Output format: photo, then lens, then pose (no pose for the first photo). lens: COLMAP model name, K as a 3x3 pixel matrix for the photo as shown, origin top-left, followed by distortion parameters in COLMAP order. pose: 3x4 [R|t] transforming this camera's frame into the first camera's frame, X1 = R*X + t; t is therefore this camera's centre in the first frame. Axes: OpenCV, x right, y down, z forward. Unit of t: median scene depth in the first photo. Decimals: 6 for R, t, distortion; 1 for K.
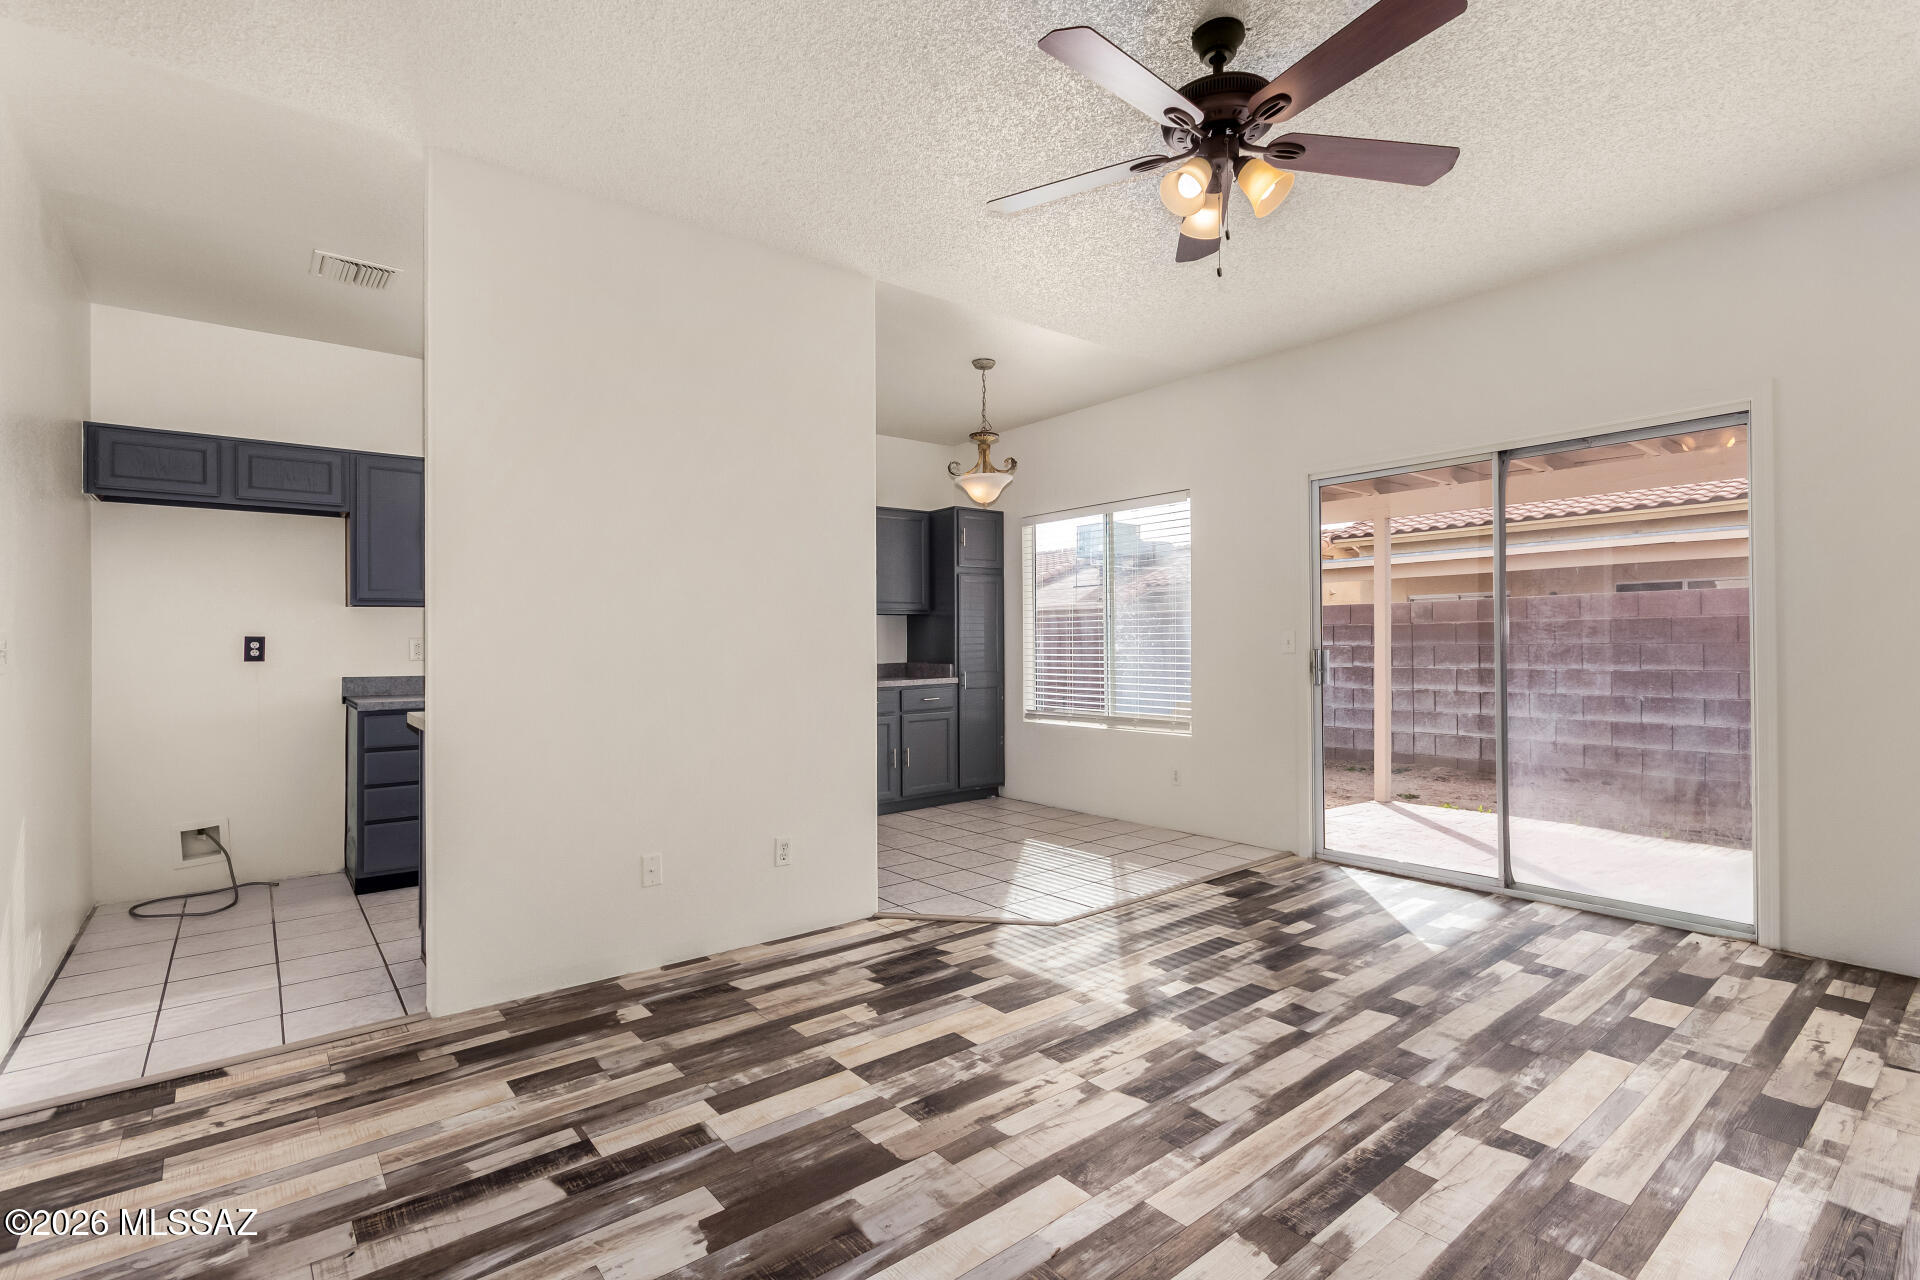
lens RADIAL K [[885.4, 0, 960.9], [0, 885.4, 638.8], [0, 0, 1]] dist [0.005436, 0.000055]
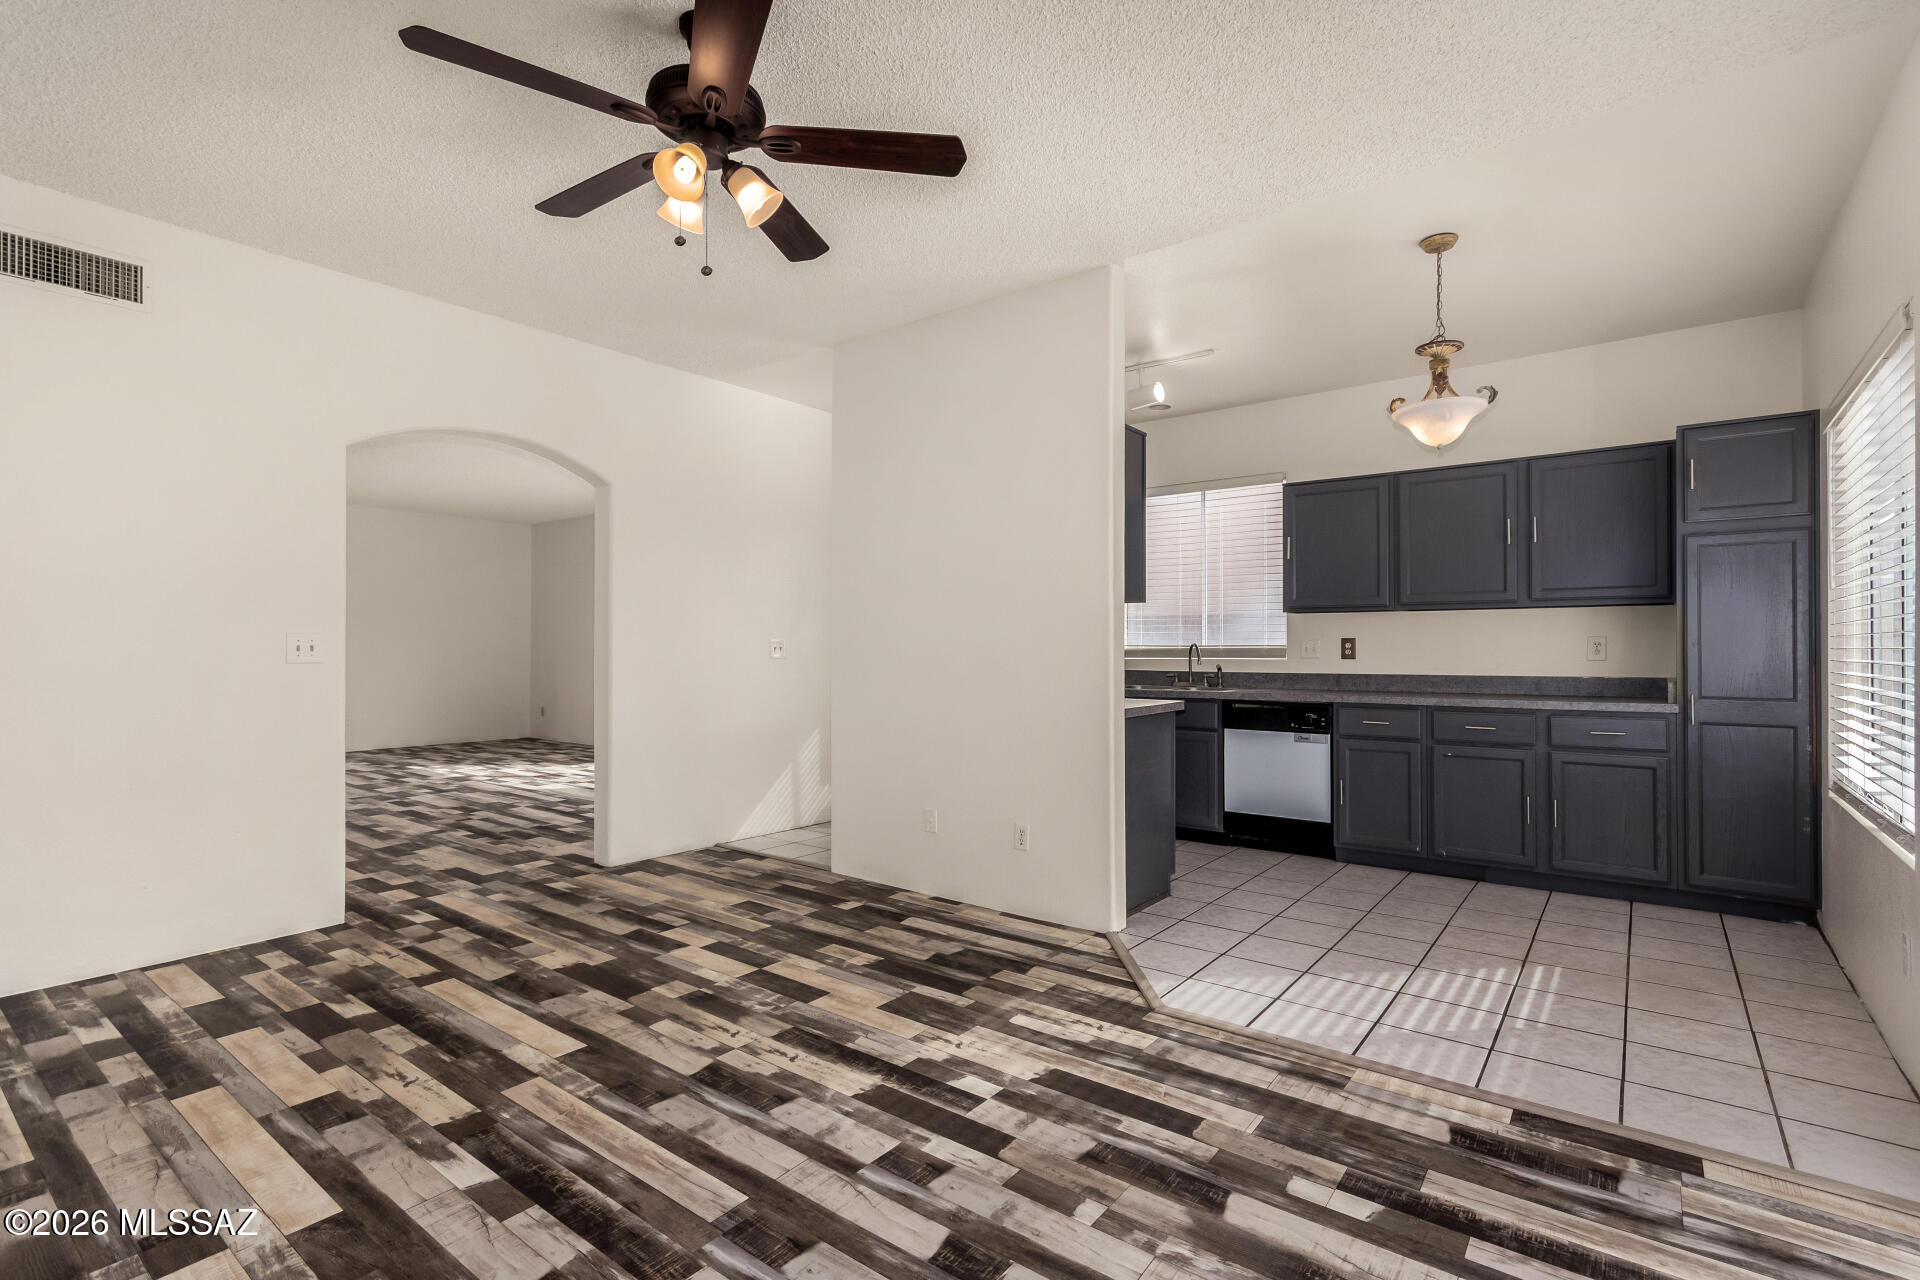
lens RADIAL K [[885.4, 0, 979.8], [0, 885.4, 642.2], [0, 0, 1]] dist [0.005436, 0.000055]
pose [[0.242200, 0.000644, -0.970226, 1.153958], [0.003634, 0.999992, 0.001571, -0.004421], [0.970219, -0.003907, 0.242196, 0.928572]]
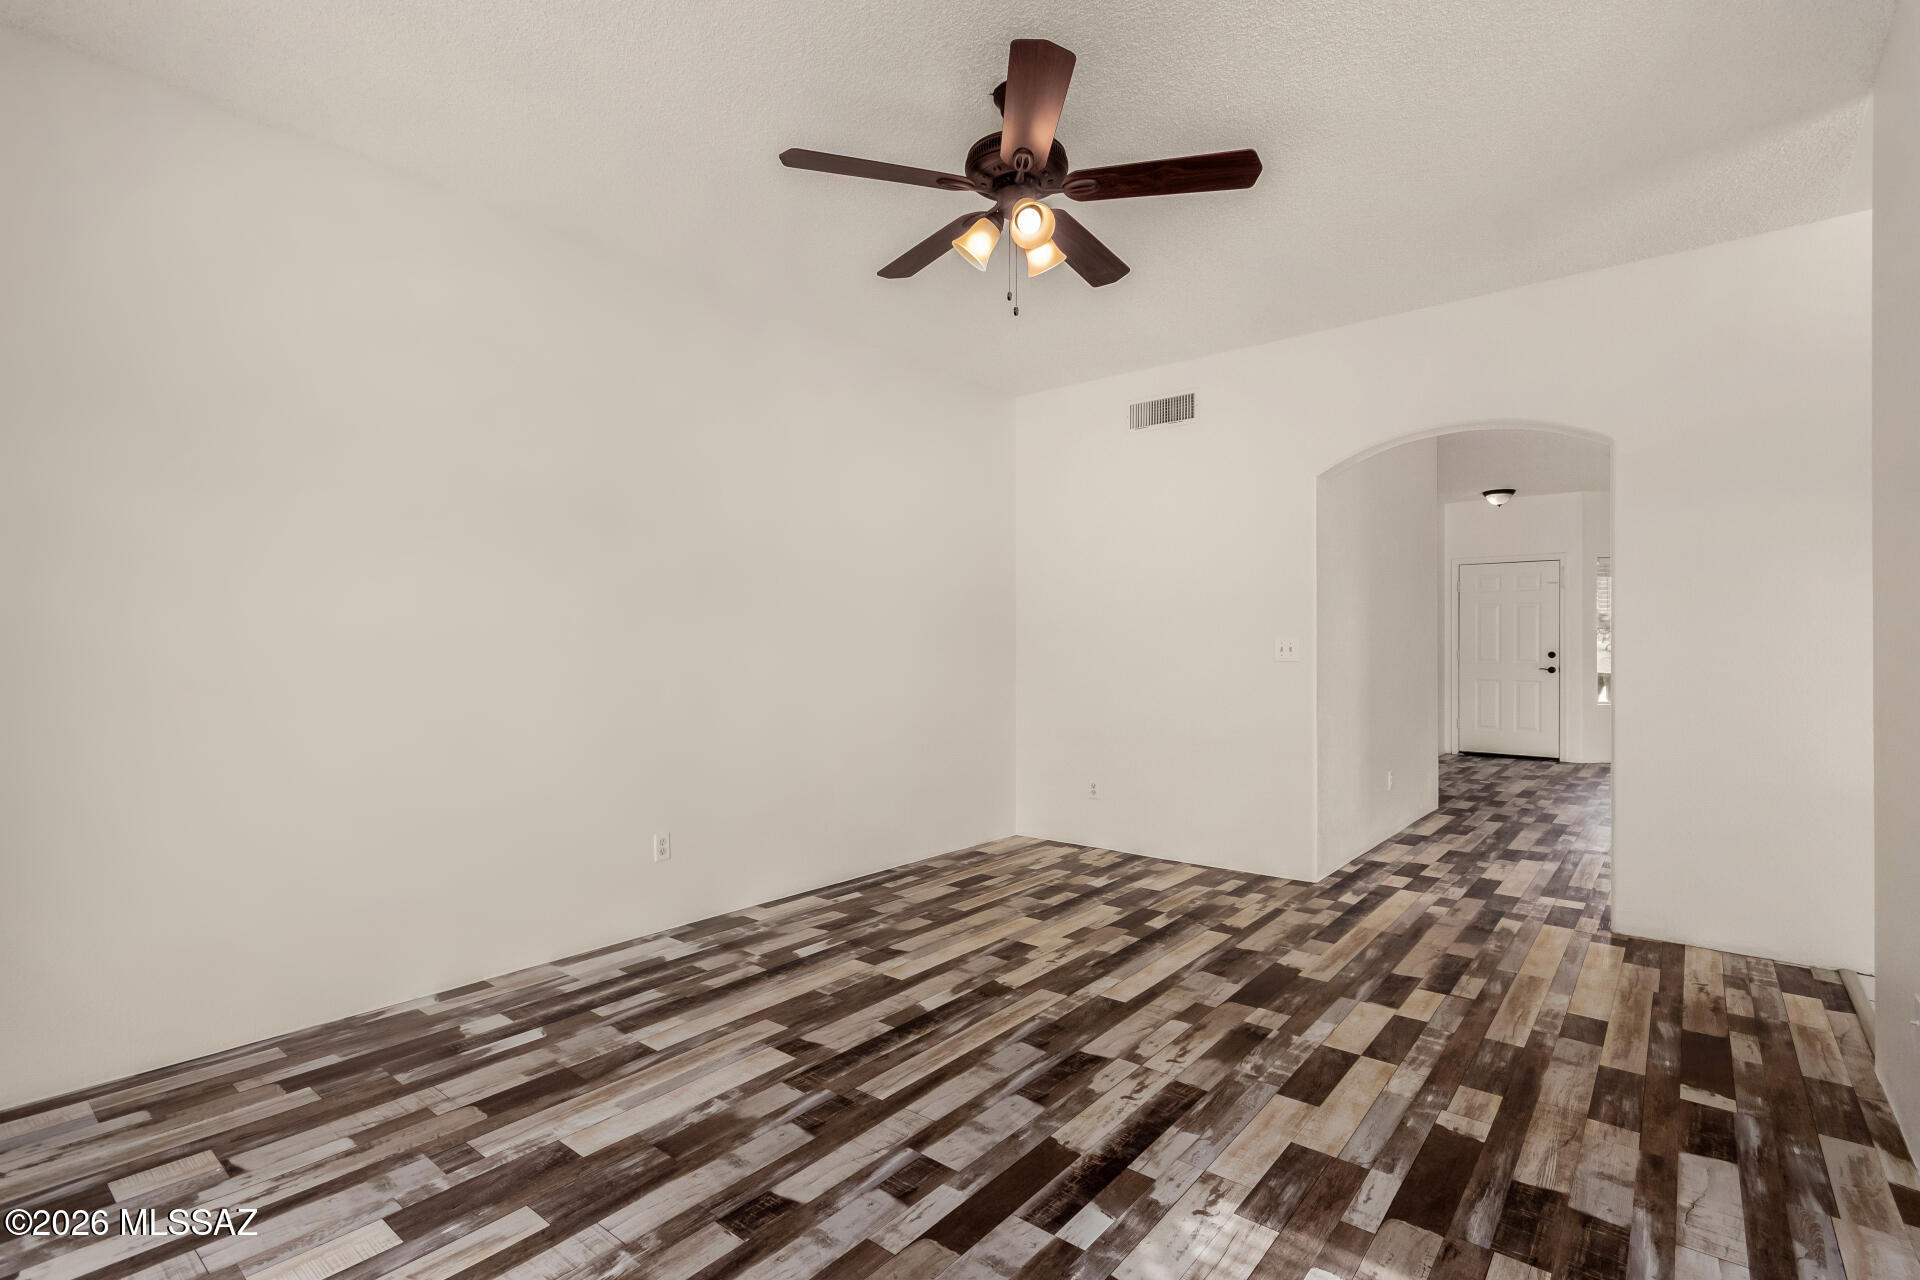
lens RADIAL K [[885.4, 0, 963.9], [0, 885.4, 650.3], [0, 0, 1]] dist [0.005436, 0.000055]
pose [[-0.978884, 0.008437, -0.204242, 0.506766], [0.009091, 0.999956, -0.002265, 0.002557], [0.204214, -0.004074, -0.978918, 1.800399]]
